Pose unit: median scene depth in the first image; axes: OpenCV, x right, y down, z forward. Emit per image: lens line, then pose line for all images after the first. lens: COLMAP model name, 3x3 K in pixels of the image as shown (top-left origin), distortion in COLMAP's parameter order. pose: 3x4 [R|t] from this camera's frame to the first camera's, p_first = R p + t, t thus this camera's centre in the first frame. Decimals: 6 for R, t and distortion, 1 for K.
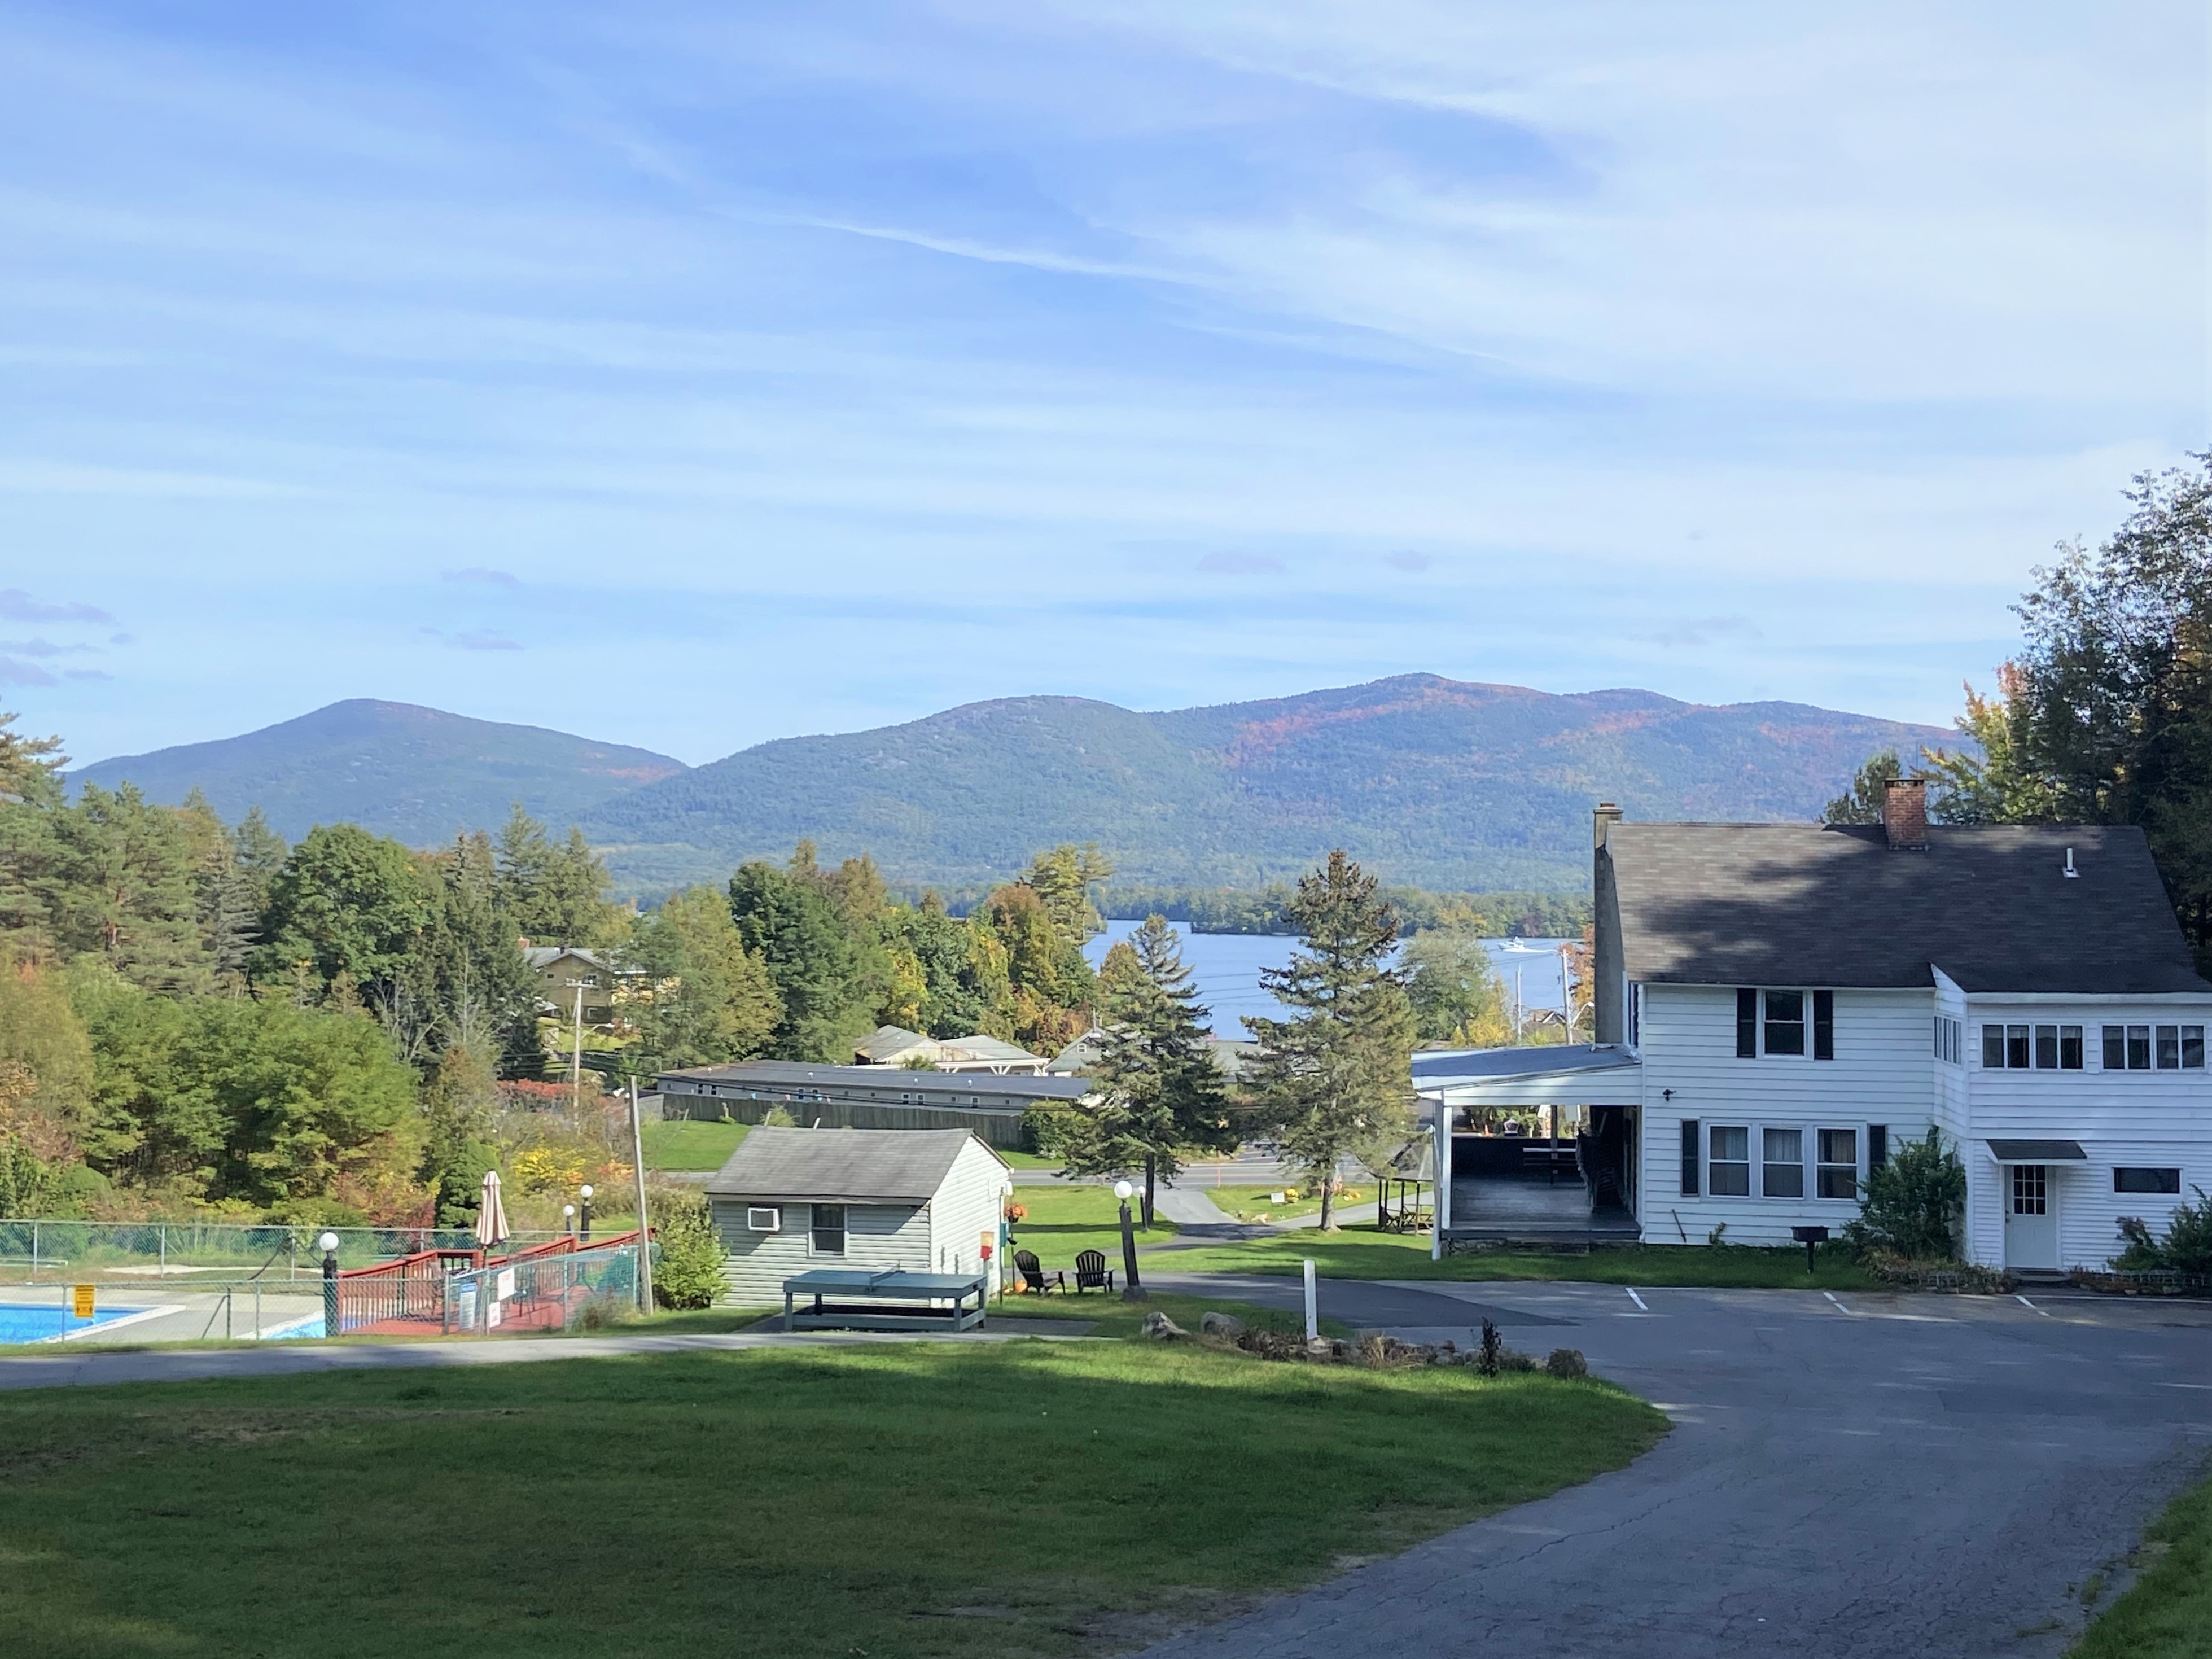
lens RADIAL K [[2833.0, 0, 1106.0], [0, 2833.0, 829.5], [0, 0, 1]] dist [0.190030, -0.098773]
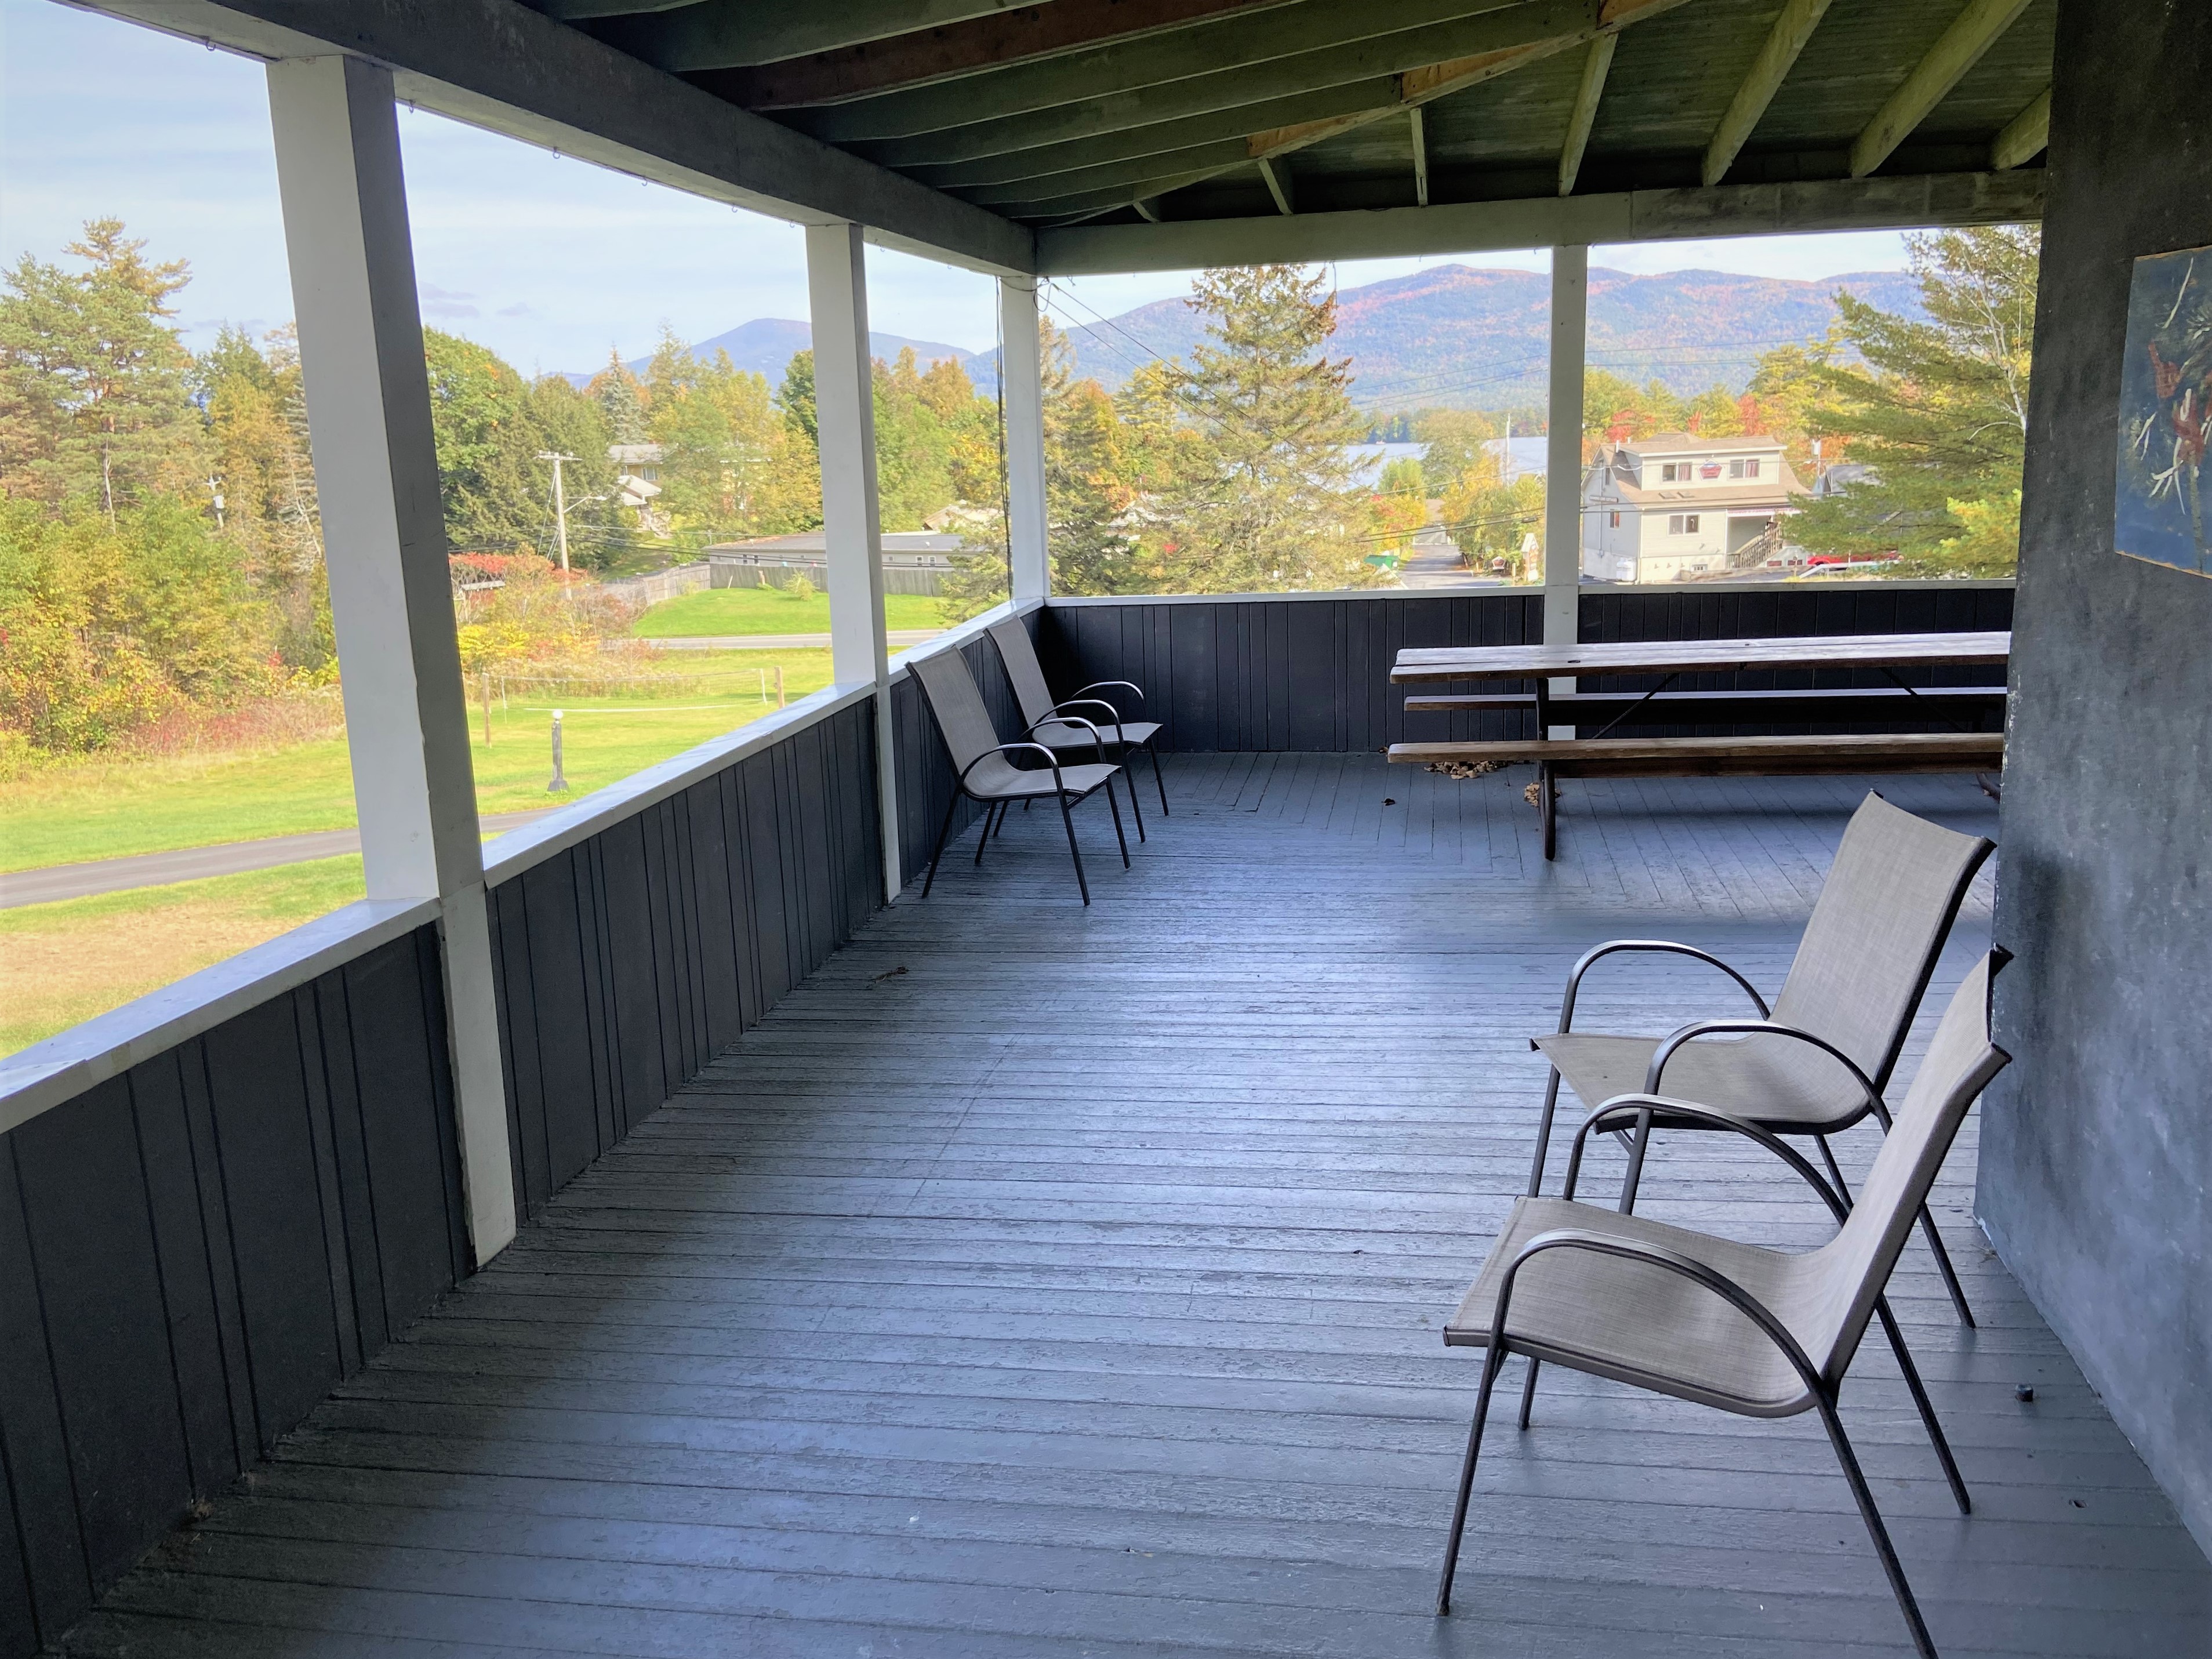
lens RADIAL K [[1667.7, 0, 1106.0], [0, 1667.7, 829.5], [0, 0, 1]] dist [0.022549, -0.000059]
pose [[0.994876, -0.023875, -0.098243, 0.044385], [0.047728, 0.967532, 0.248201, 0.030545], [0.089128, -0.251618, 0.963714, 0.287047]]
